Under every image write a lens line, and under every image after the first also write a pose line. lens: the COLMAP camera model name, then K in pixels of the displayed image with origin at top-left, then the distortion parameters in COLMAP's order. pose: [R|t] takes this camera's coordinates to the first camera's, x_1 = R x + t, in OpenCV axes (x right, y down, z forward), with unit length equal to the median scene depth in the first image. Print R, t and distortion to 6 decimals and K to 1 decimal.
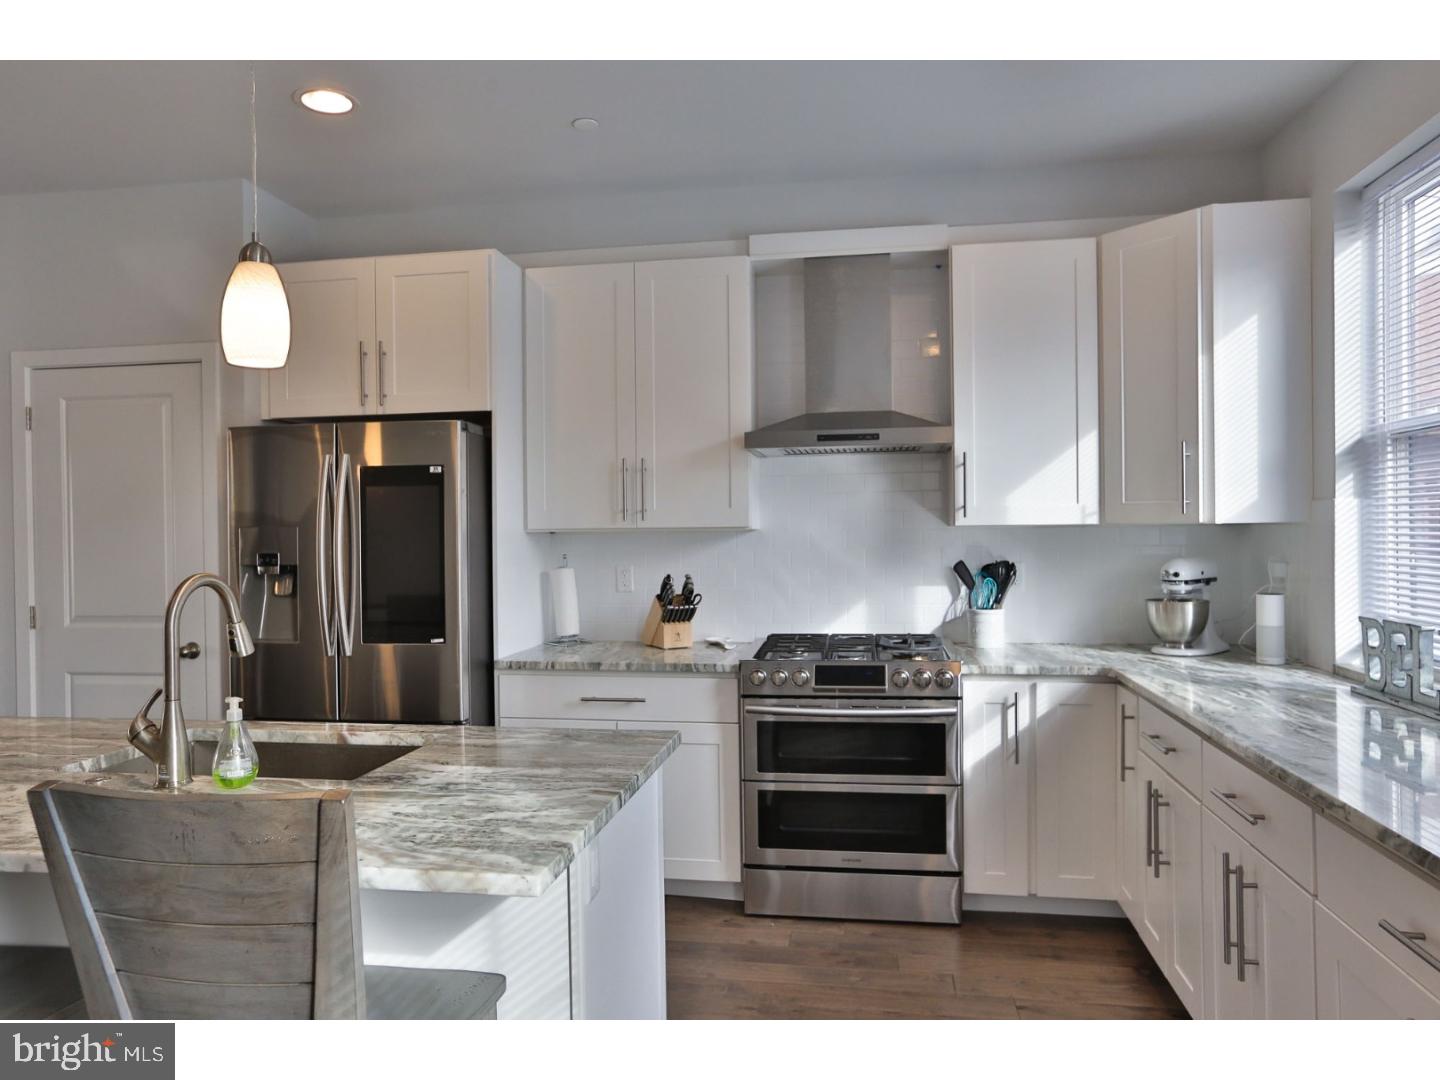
lens RADIAL K [[1013.8, 0, 720.0], [0, 1013.8, 540.0], [0, 0, 1]] dist [-0.002196, -0.000620]
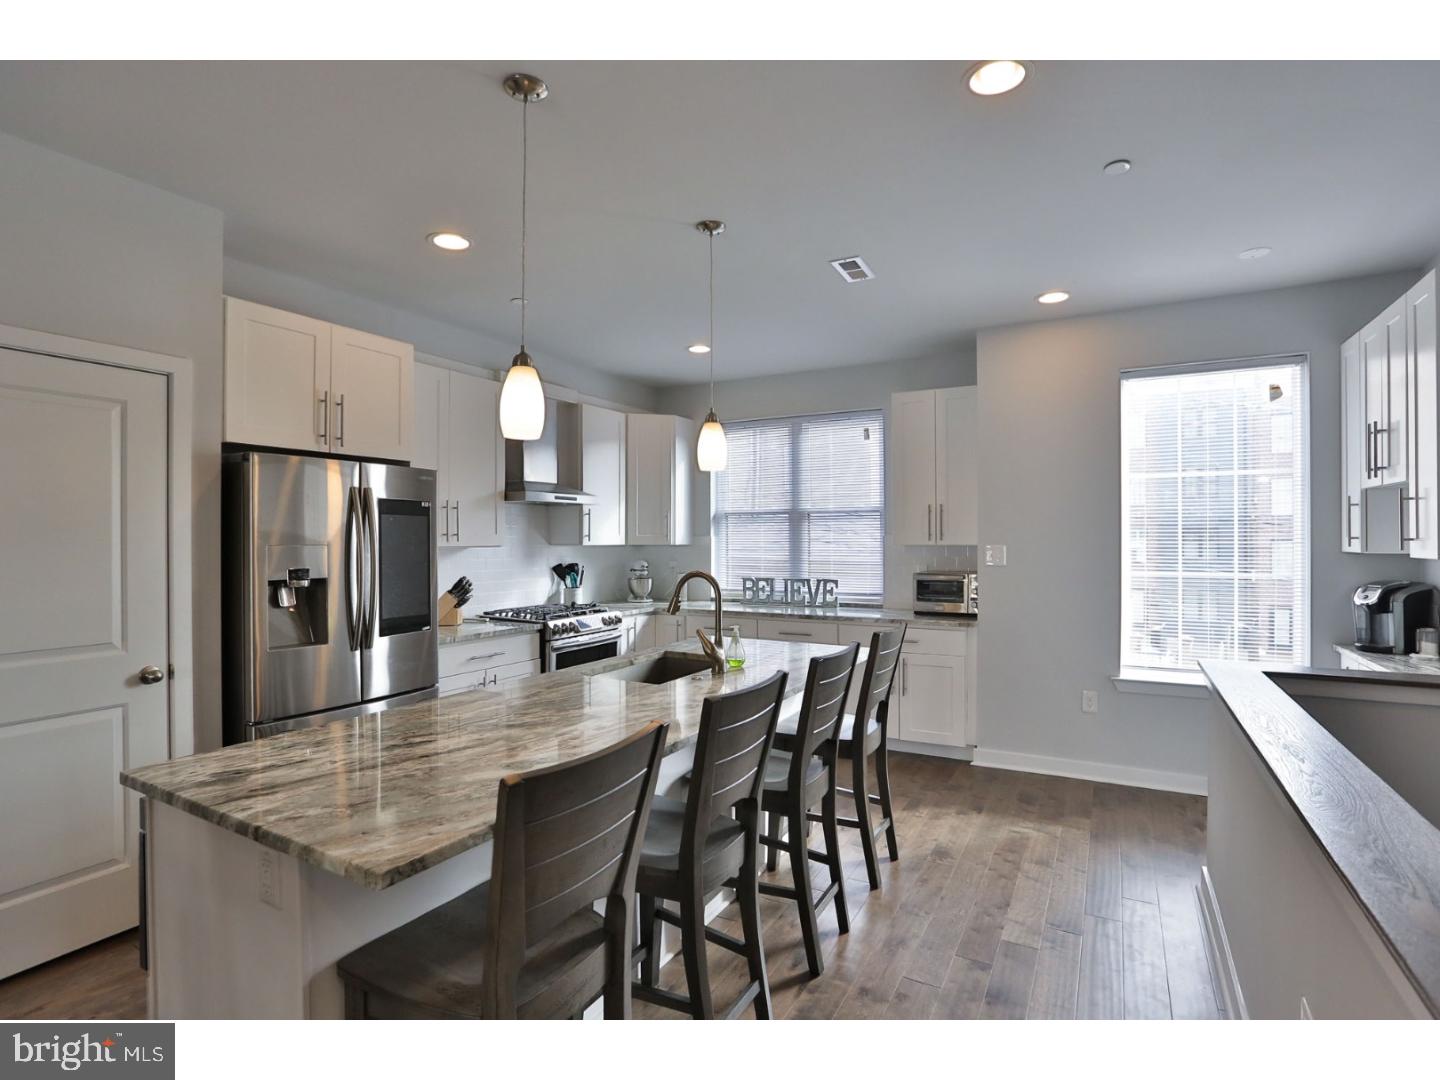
lens RADIAL K [[718.7, 0, 719.0], [0, 718.7, 534.6], [0, 0, 1]] dist [-0.056042, 0.024021]
pose [[0.343294, 0.014798, 0.939111, -1.004097], [0.007997, 0.999794, -0.018677, -0.006739], [-0.939194, 0.013922, 0.343105, 0.280444]]
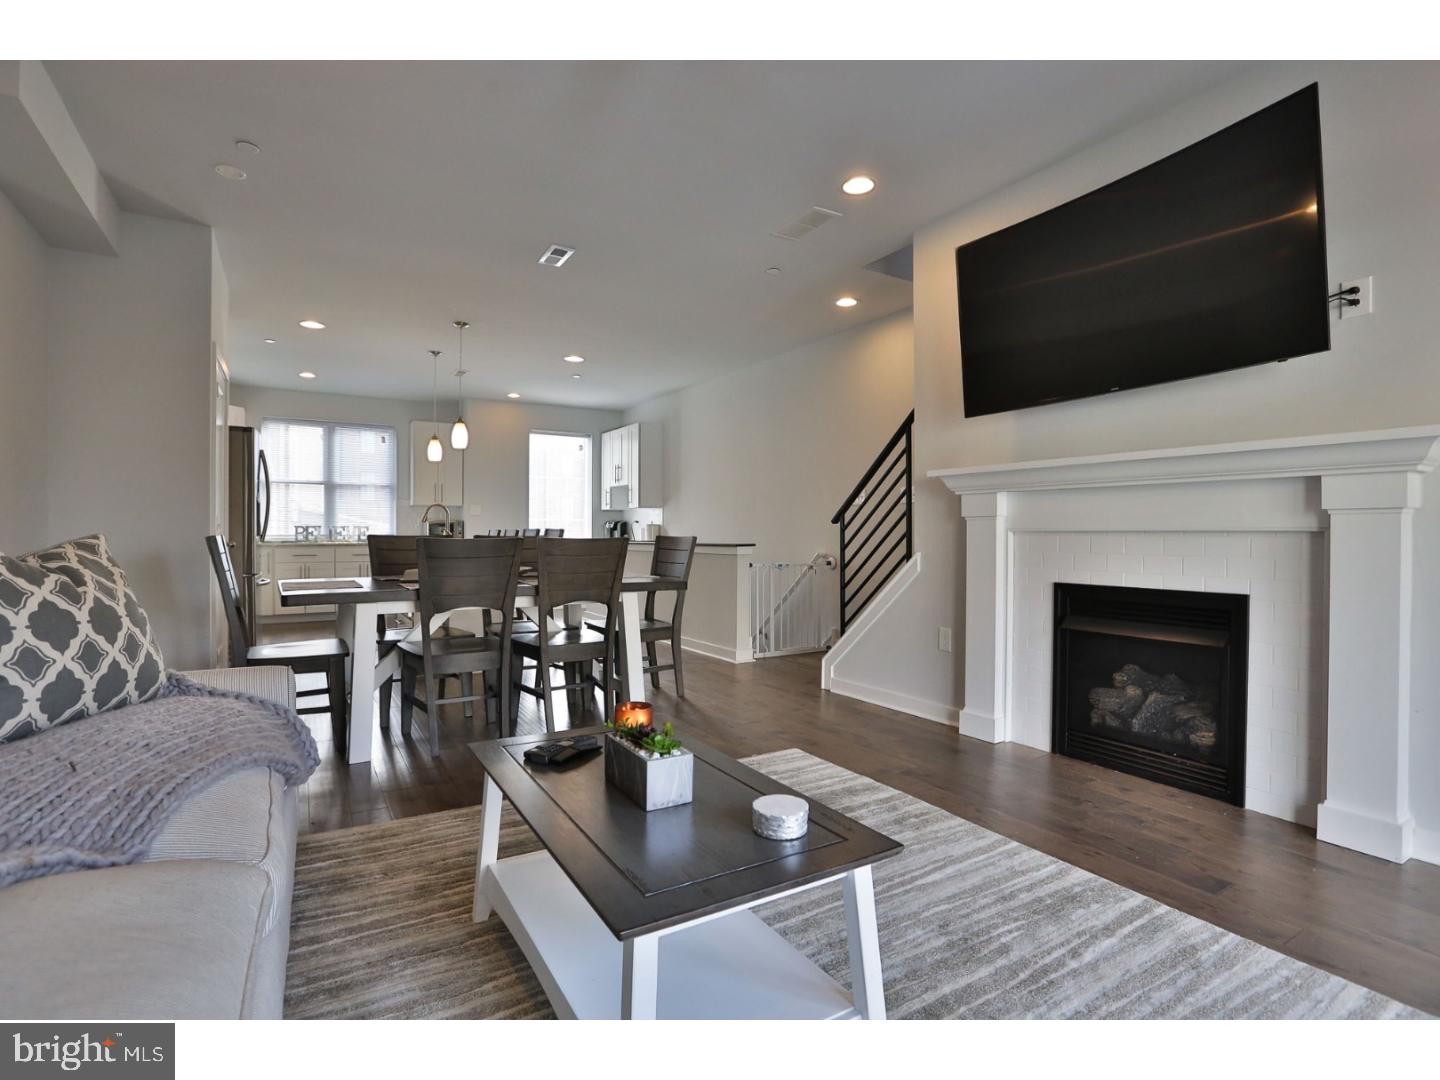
lens RADIAL K [[698.8, 0, 716.4], [0, 698.8, 536.1], [0, 0, 1]] dist [-0.067831, 0.030060]
pose [[-0.652115, 0.008201, 0.758076, -2.070119], [0.013262, 0.999912, 0.000591, 0.108282], [-0.758004, 0.010439, -0.652166, 1.183295]]
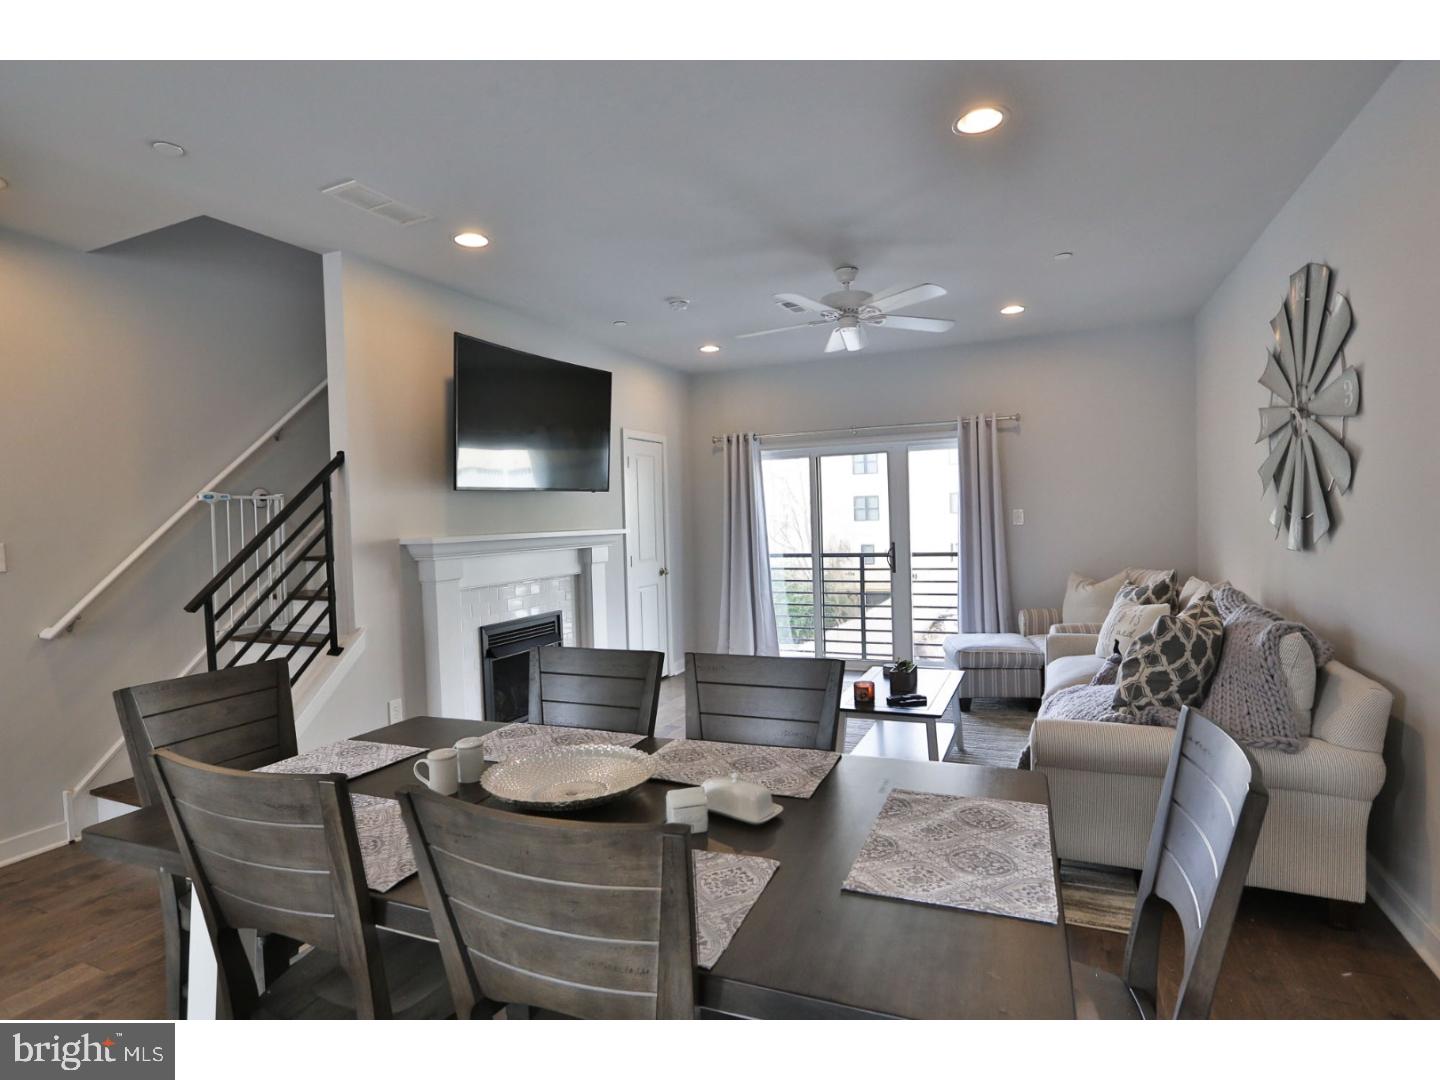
lens RADIAL K [[787.6, 0, 720.0], [0, 787.6, 540.0], [0, 0, 1]] dist [0.001936, 0.000304]
pose [[-0.243800, 0.057241, -0.968135, -0.607336], [0.015276, 0.998360, 0.055181, -0.026339], [0.969705, -0.001336, -0.244274, 0.987575]]
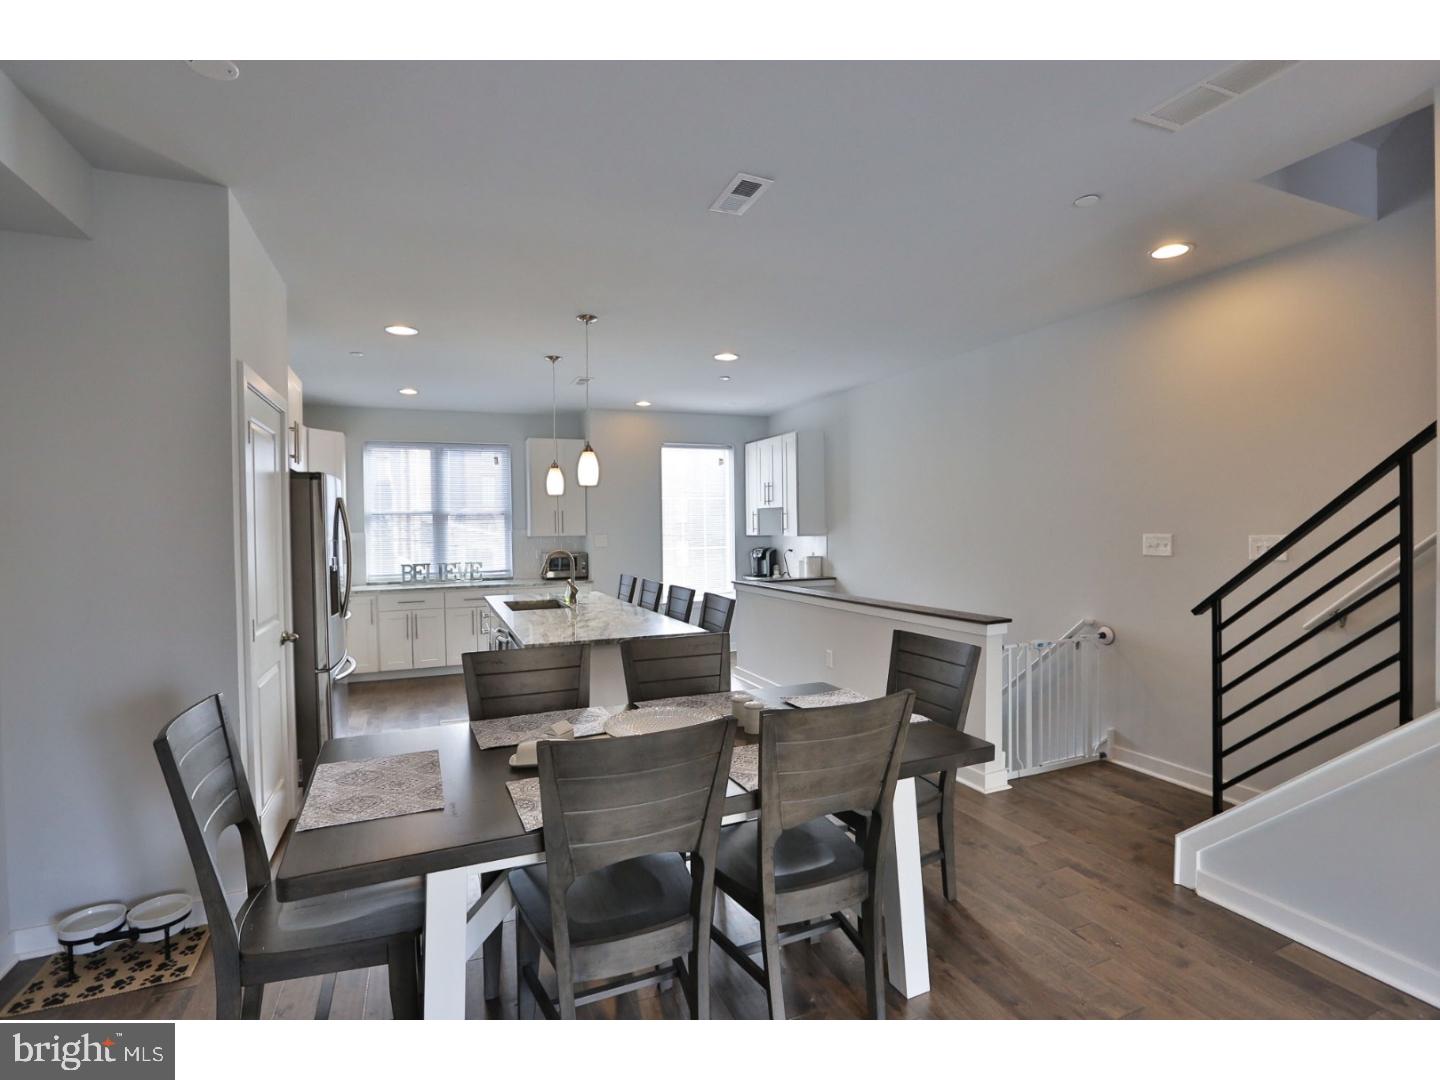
lens RADIAL K [[698.8, 0, 716.4], [0, 698.8, 536.1], [0, 0, 1]] dist [-0.067831, 0.030060]
pose [[-0.526603, 0.007488, 0.850078, -1.626071], [0.028527, 0.999554, 0.008867, -0.013390], [-0.849633, 0.028920, -0.526581, 1.041023]]
